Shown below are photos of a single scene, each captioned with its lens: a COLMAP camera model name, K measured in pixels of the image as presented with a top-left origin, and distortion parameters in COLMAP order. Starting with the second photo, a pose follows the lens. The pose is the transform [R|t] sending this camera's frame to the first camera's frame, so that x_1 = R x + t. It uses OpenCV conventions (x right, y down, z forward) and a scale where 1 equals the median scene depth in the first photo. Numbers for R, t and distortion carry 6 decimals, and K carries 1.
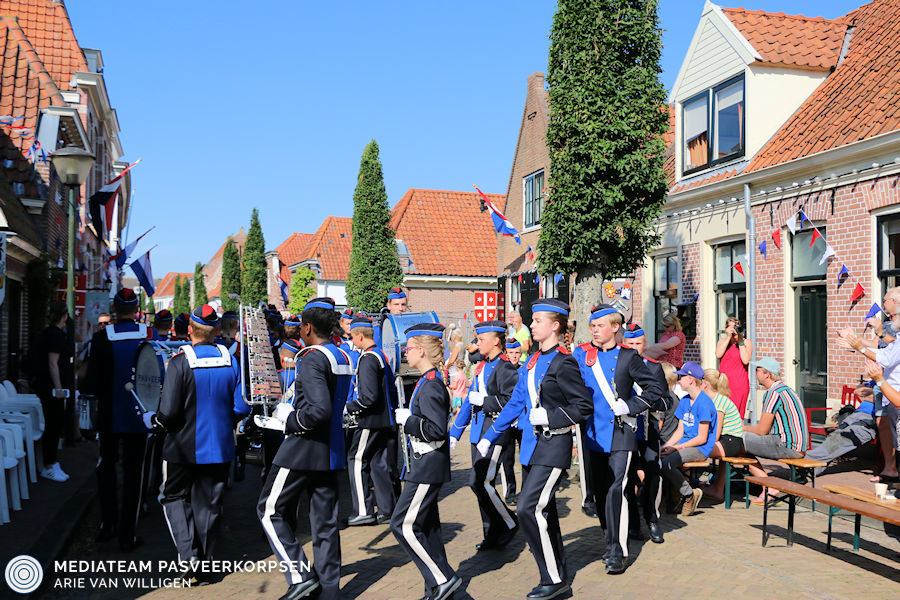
lens RADIAL K [[1016.1, 0, 450.0], [0, 1016.1, 300.0], [0, 0, 1]] dist [-0.013213, -0.012443]
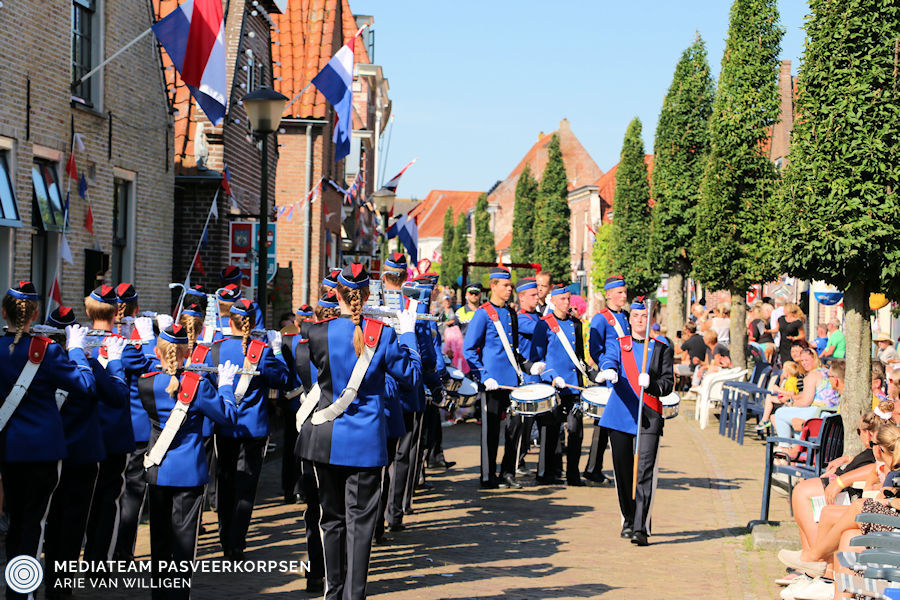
lens RADIAL K [[2447.6, 0, 450.0], [0, 2447.6, 300.0], [0, 0, 1]] dist [0.001898, 0.003974]
pose [[0.965710, 0.019336, -0.258903, 0.374712], [-0.012932, 0.999567, 0.026413, -0.038400], [0.259302, -0.022159, 0.965542, -1.381746]]
